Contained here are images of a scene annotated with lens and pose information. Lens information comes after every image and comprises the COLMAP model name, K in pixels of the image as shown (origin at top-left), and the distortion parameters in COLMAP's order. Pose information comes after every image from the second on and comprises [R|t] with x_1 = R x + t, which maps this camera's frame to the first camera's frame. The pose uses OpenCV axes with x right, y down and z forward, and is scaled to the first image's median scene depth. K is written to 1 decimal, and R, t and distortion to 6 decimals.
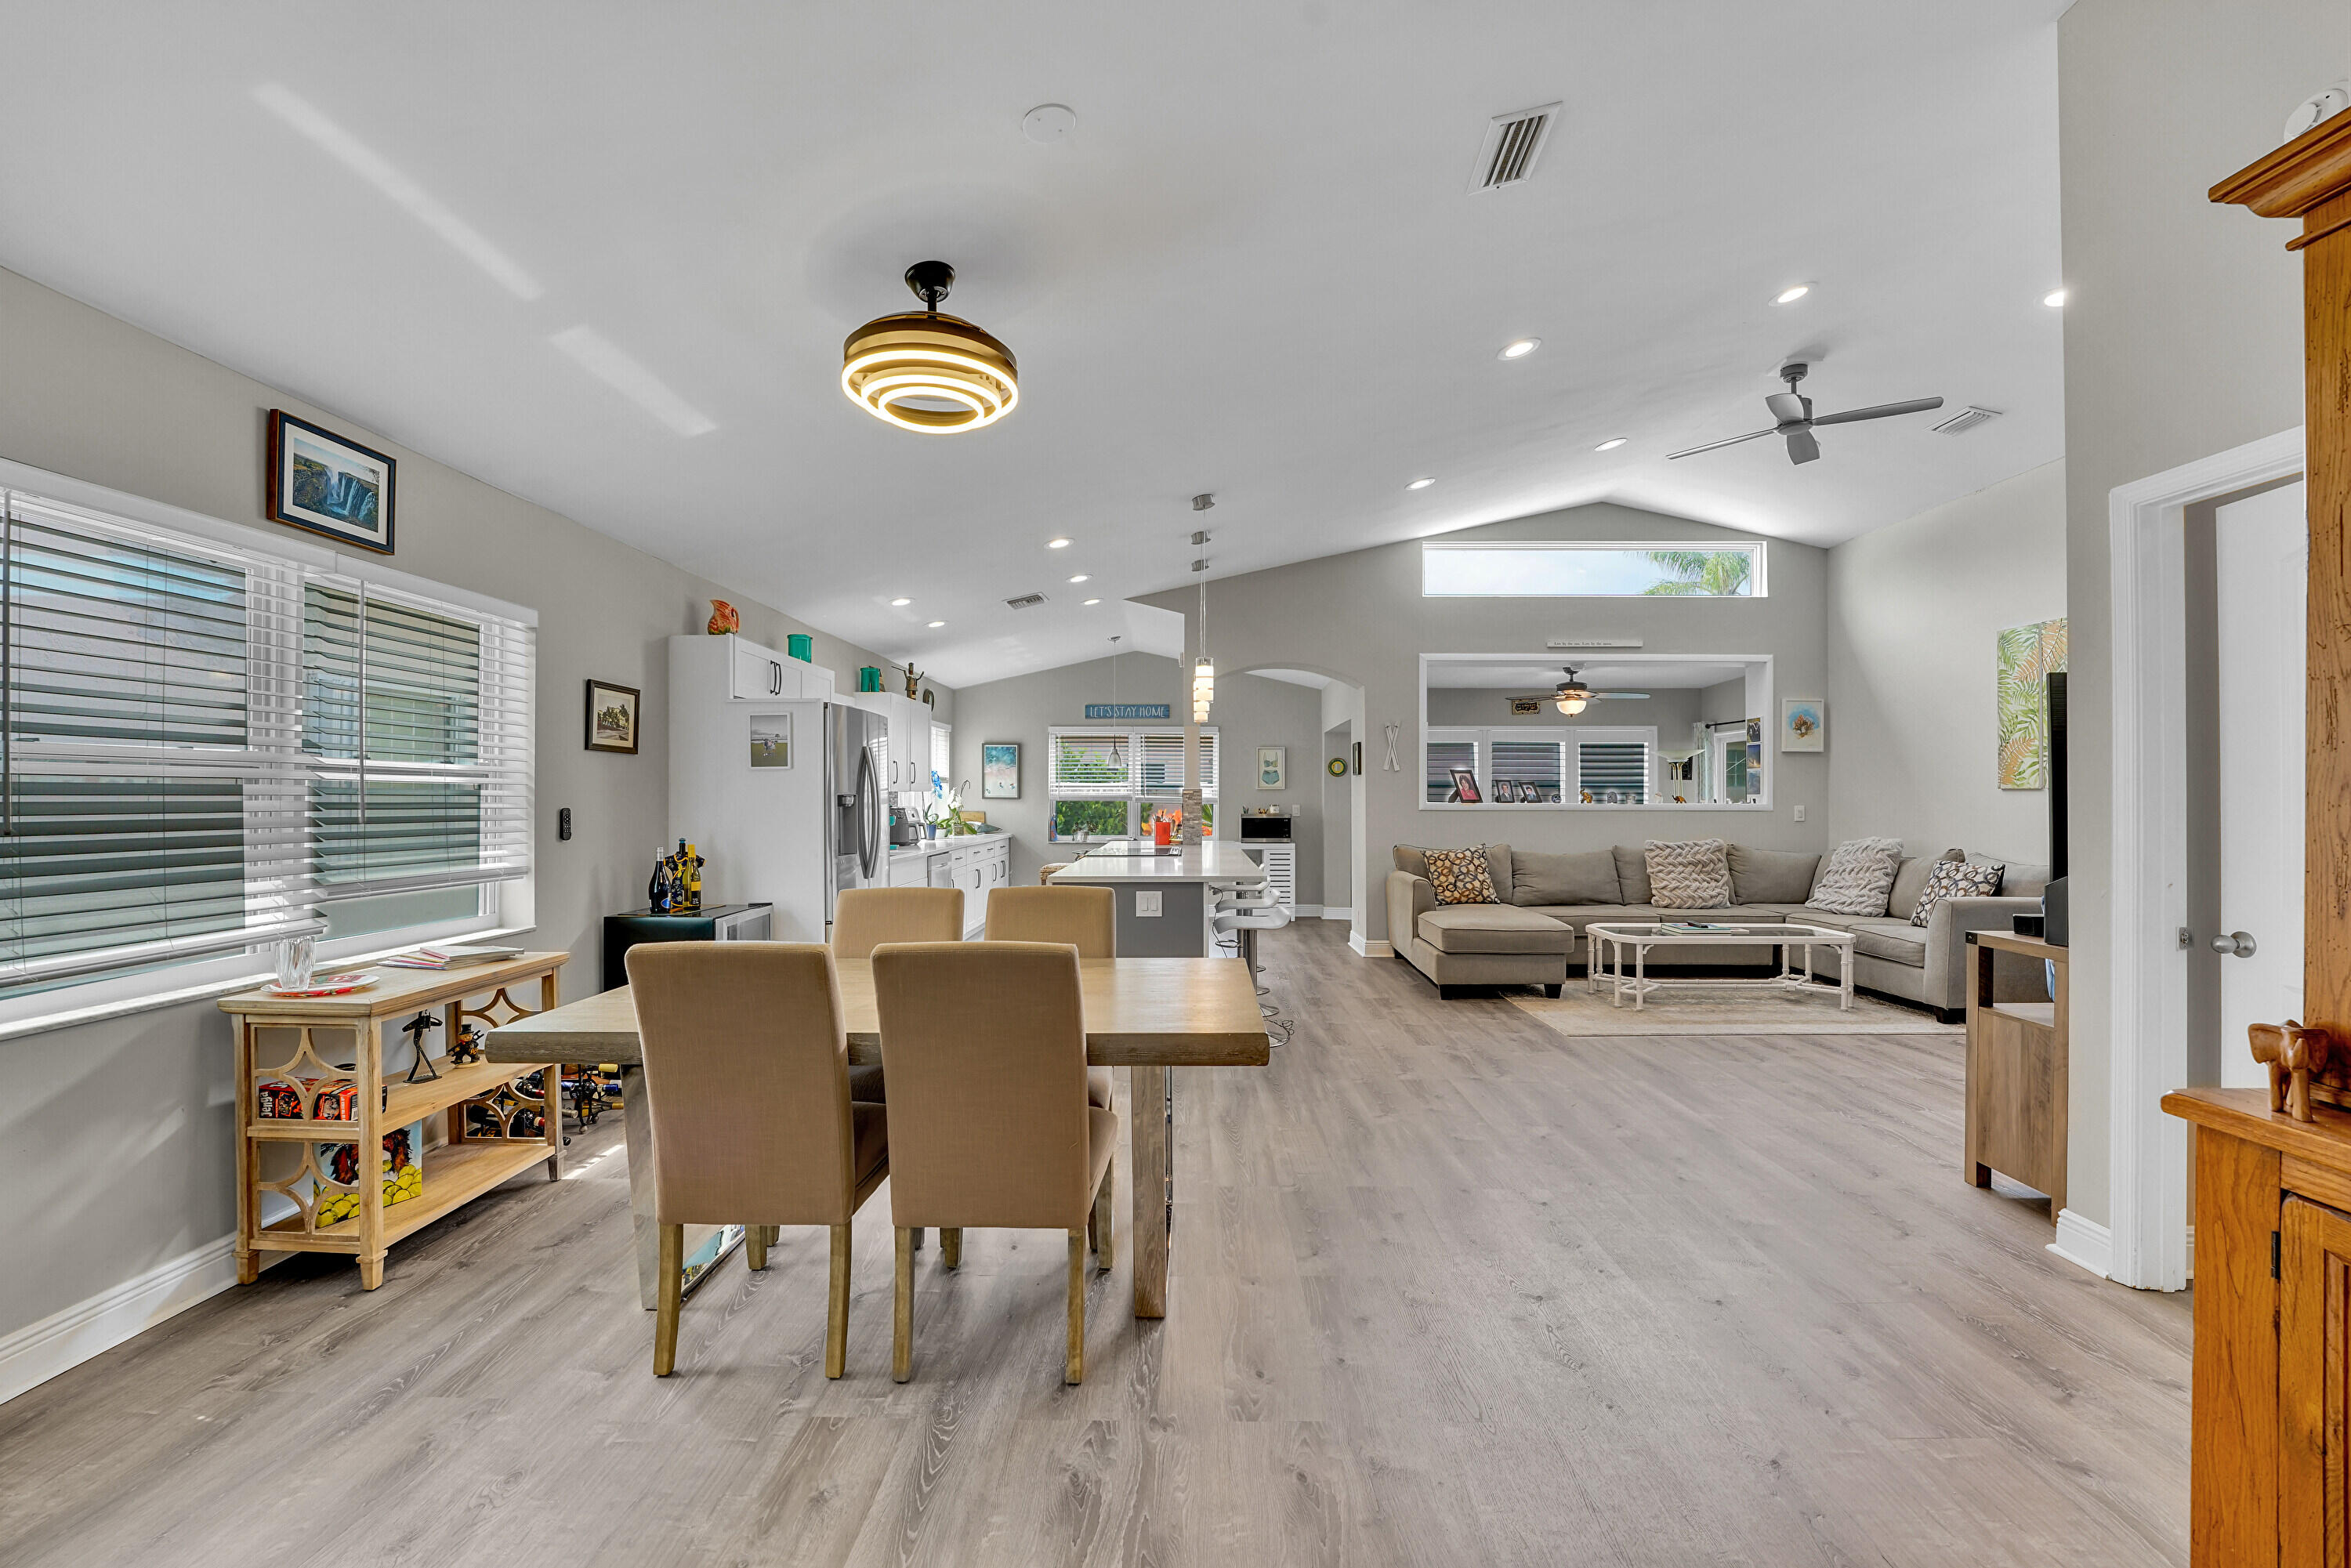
lens RADIAL K [[960.8, 0, 1169.8], [0, 960.8, 795.0], [0, 0, 1]] dist [-0.027687, 0.003085]
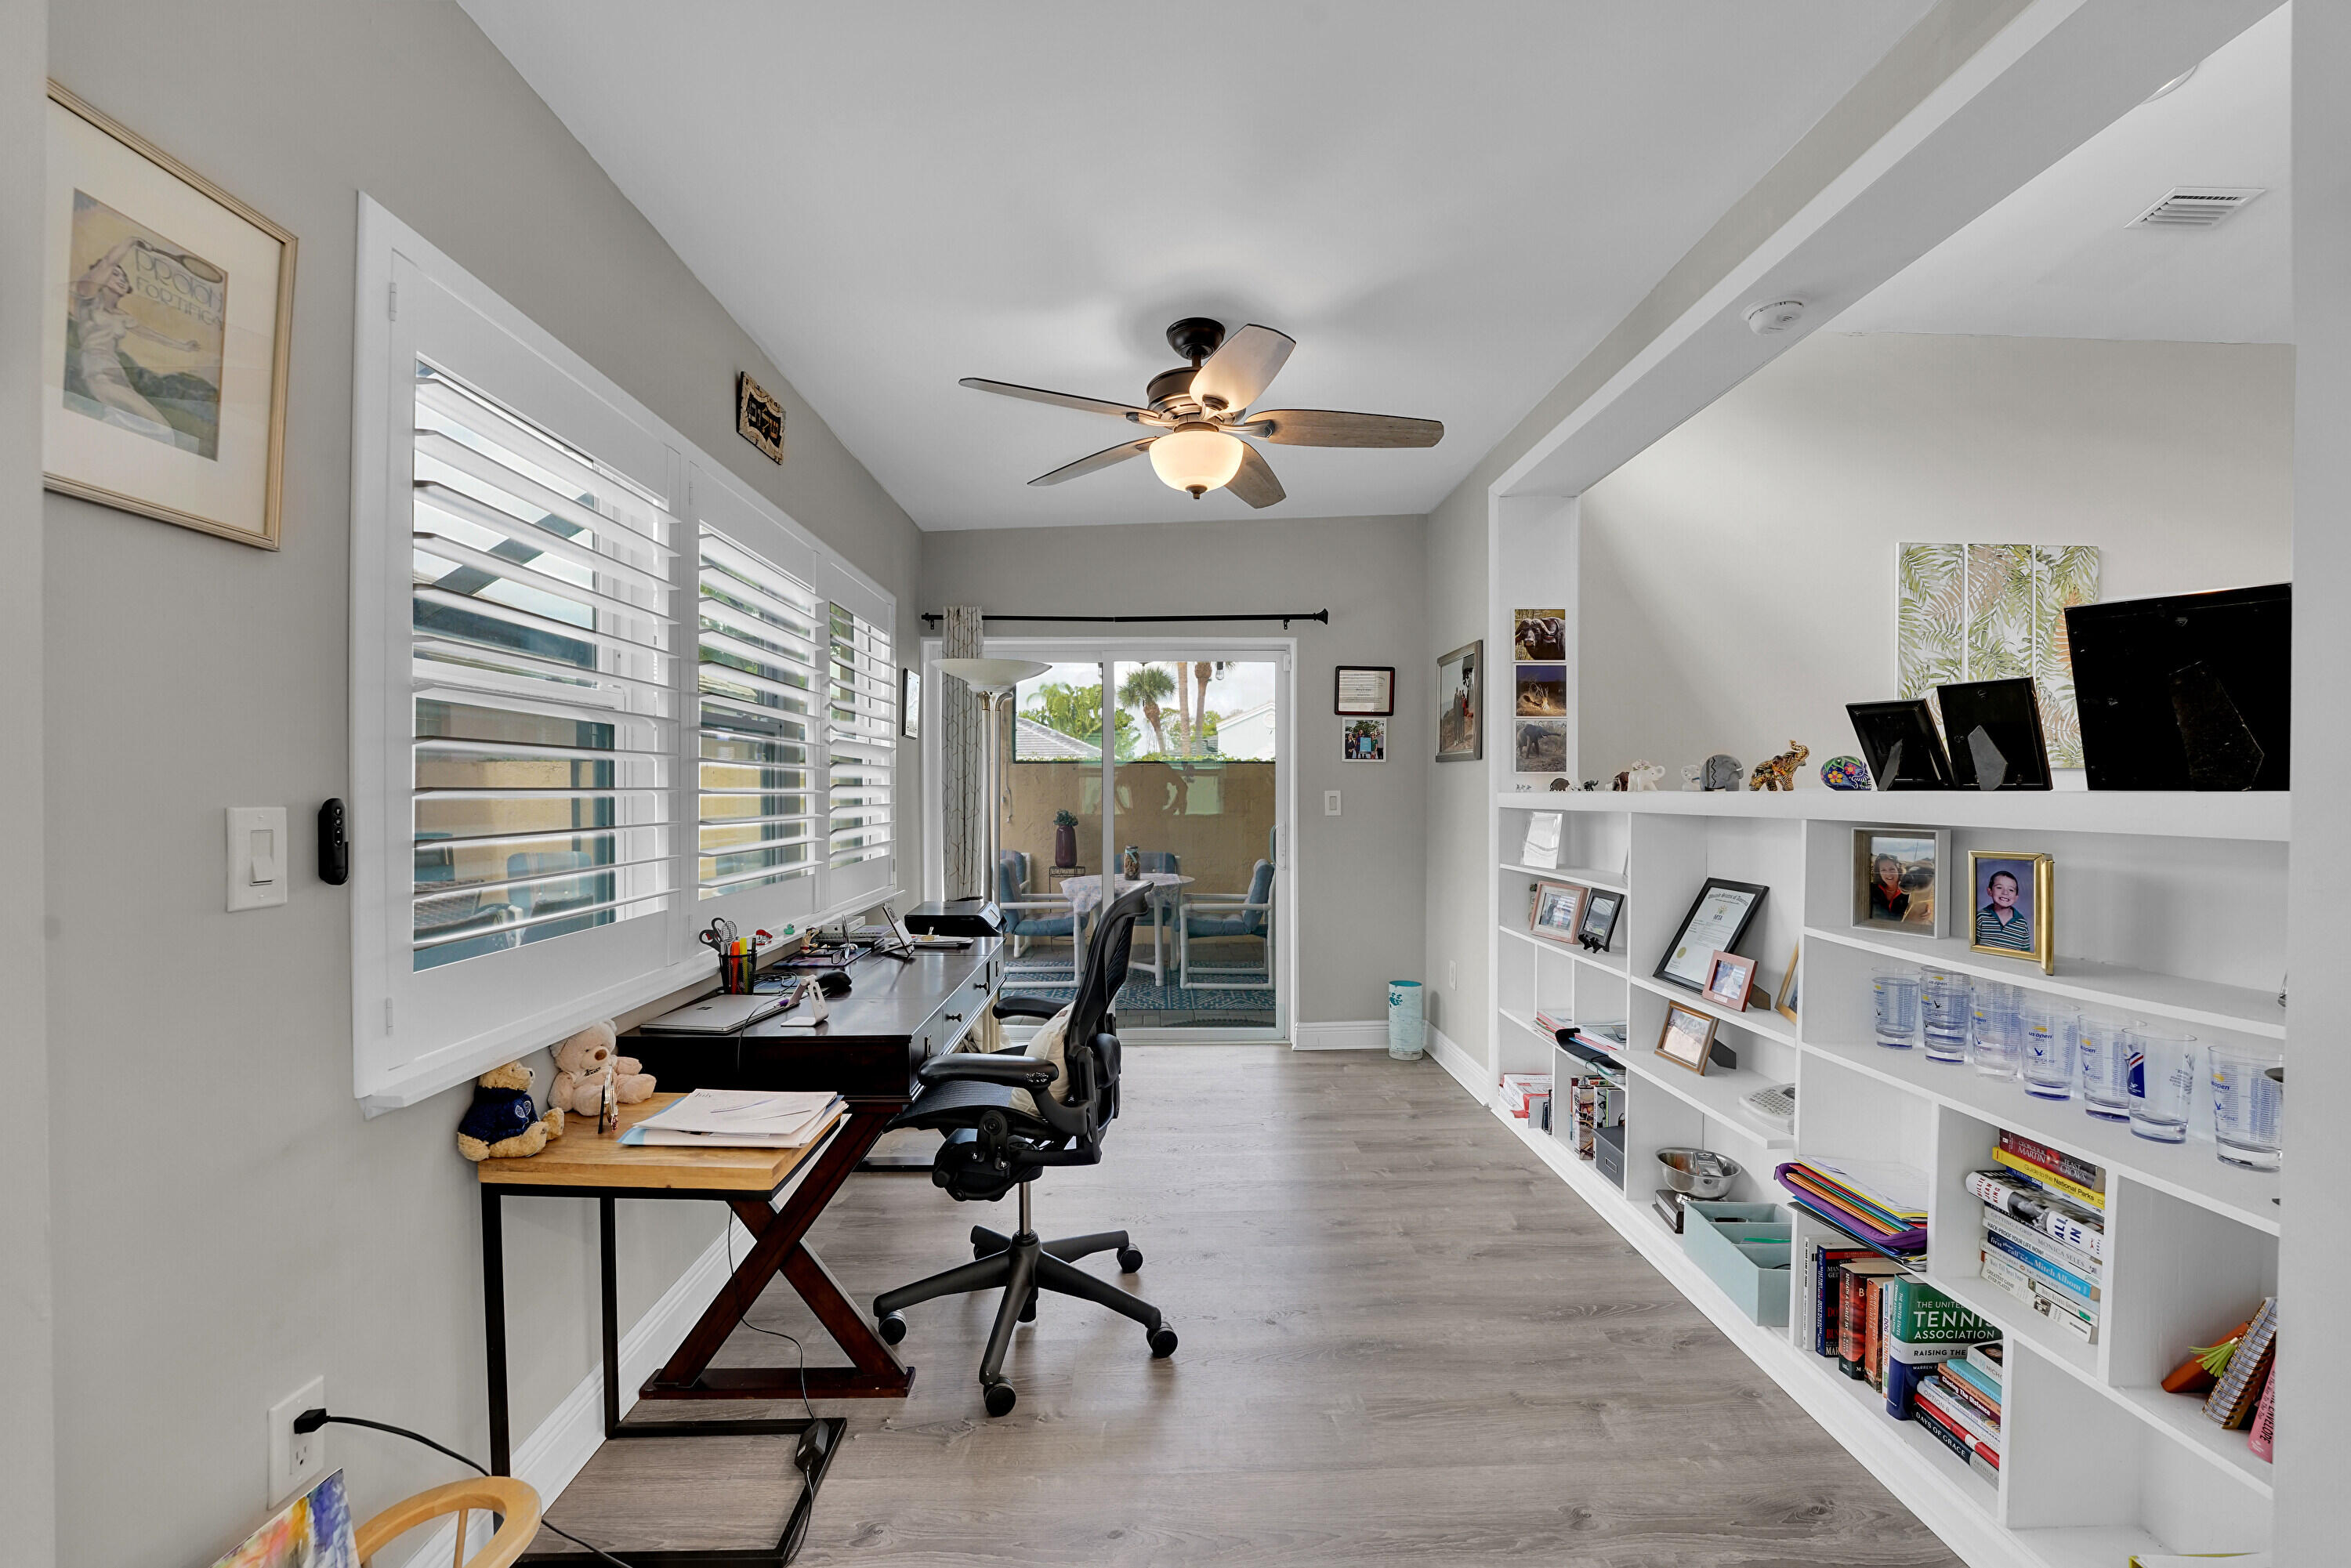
lens RADIAL K [[960.8, 0, 1171.1], [0, 960.8, 796.1], [0, 0, 1]] dist [-0.027687, 0.003085]
pose [[-0.038719, -0.007145, 0.999225, 0.164989], [-0.002662, 0.999972, 0.007047, 0.009598], [-0.999247, -0.002387, -0.038737, 1.324044]]
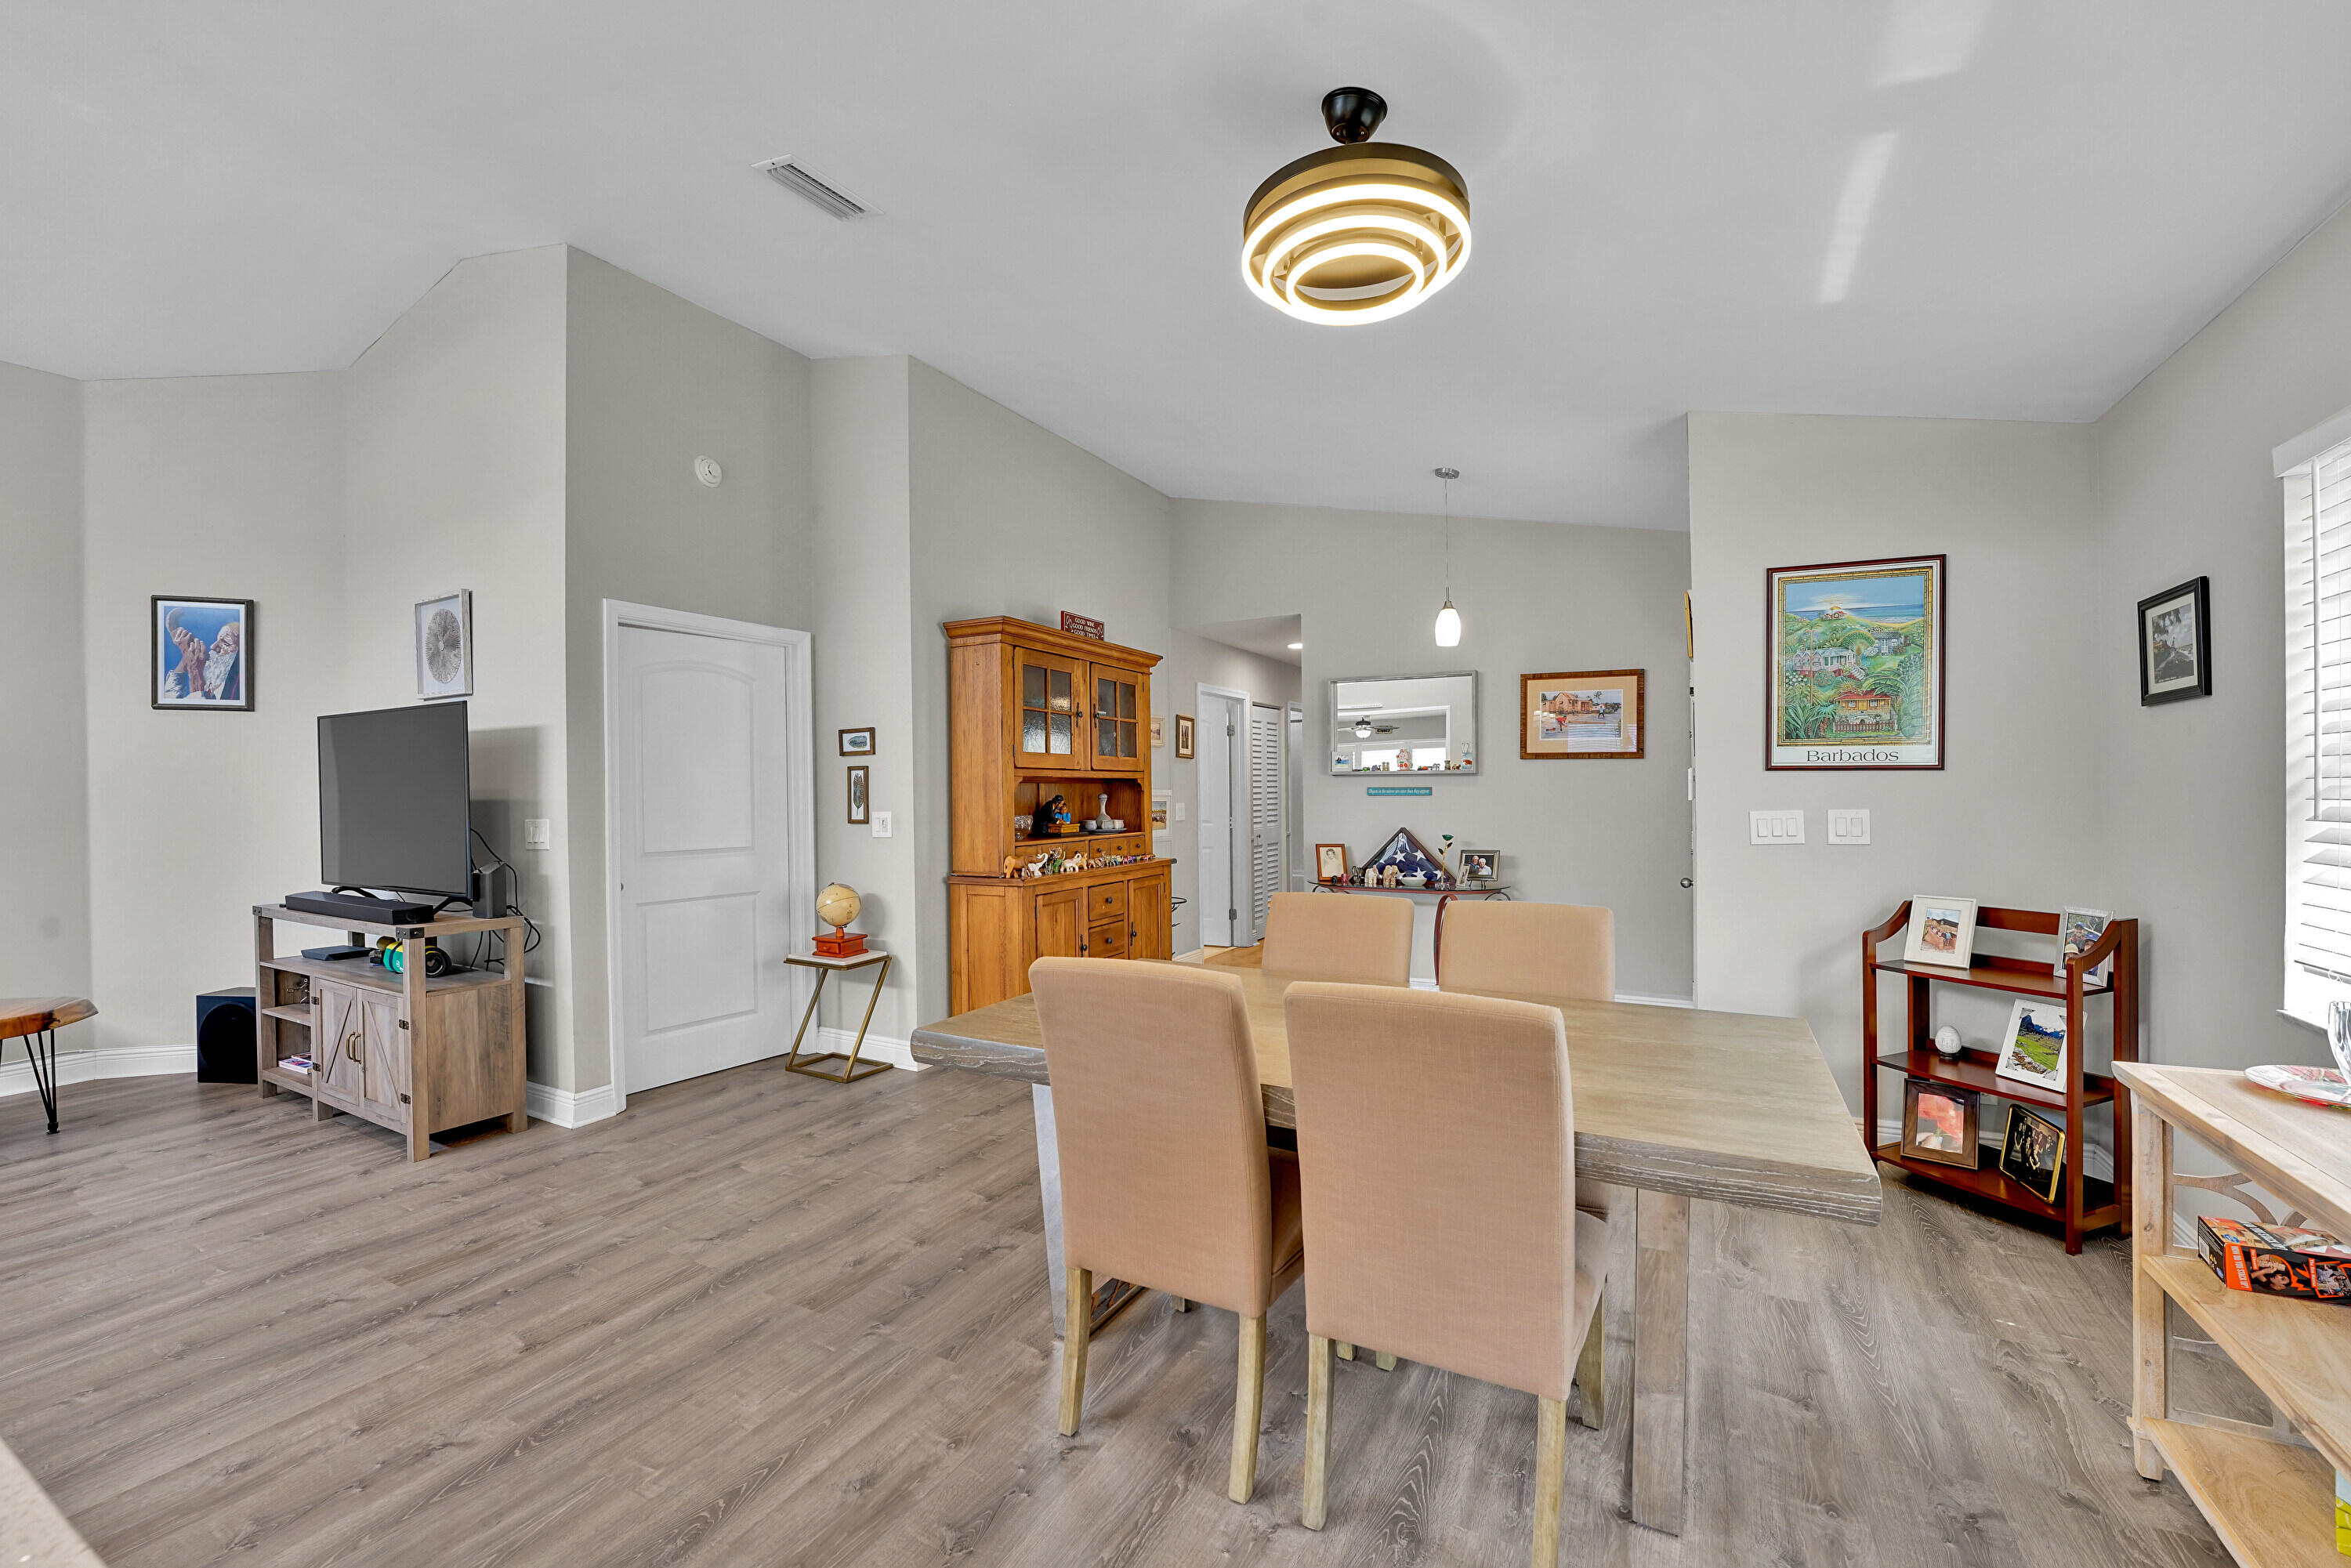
lens RADIAL K [[960.8, 0, 1172.0], [0, 960.8, 792.7], [0, 0, 1]] dist [-0.027687, 0.003085]
pose [[-0.889900, 0.010916, 0.456026, -0.183671], [0.012410, 0.999923, 0.000282, 0.000569], [-0.455987, 0.005910, -0.889967, 0.692133]]
